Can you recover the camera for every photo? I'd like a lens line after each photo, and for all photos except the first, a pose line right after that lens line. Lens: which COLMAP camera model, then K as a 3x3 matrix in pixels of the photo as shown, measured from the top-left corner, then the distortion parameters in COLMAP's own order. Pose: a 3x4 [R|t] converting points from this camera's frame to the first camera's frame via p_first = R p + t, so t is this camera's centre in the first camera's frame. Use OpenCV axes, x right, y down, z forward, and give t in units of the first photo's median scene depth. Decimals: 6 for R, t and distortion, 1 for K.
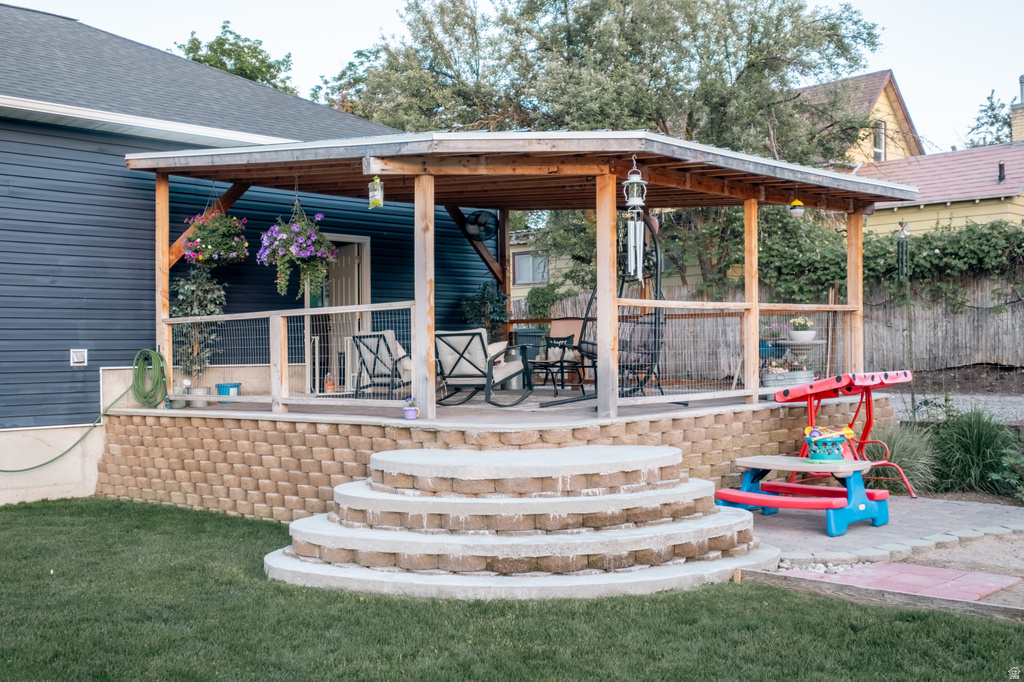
lens RADIAL K [[1097.6, 0, 512.5], [0, 1097.6, 360.9], [0, 0, 1]] dist [0.012135, -0.005404]
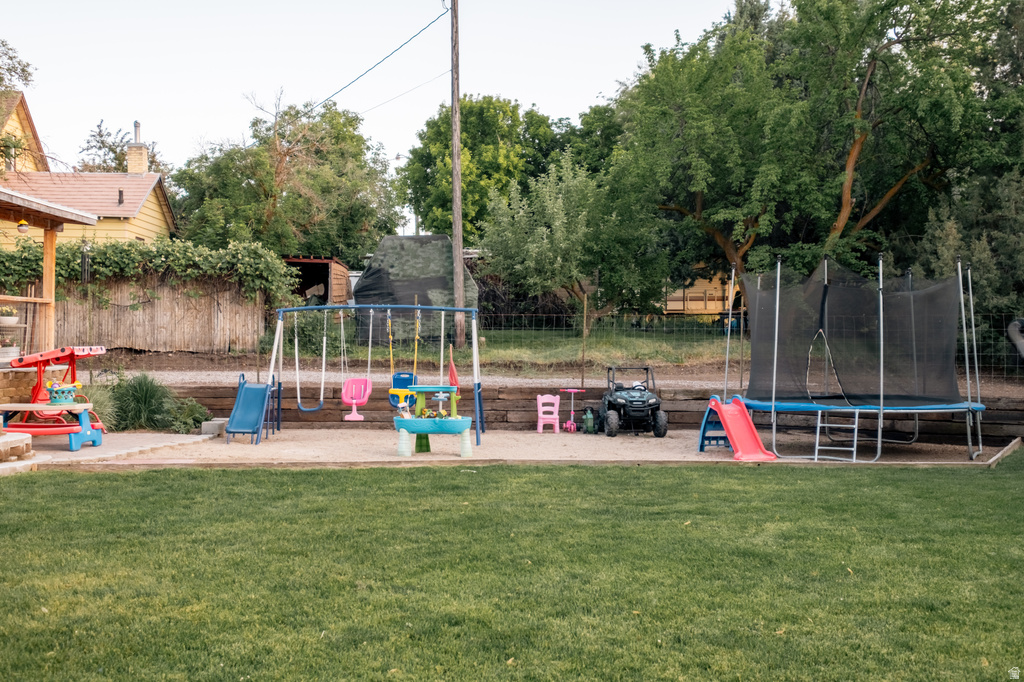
lens RADIAL K [[1097.6, 0, 512.5], [0, 1097.6, 360.9], [0, 0, 1]] dist [0.012135, -0.005404]
pose [[0.693720, 0.011298, 0.720156, -0.198173], [-0.013047, 0.999910, -0.003118, 0.016300], [-0.720127, -0.007233, 0.693805, -0.254358]]
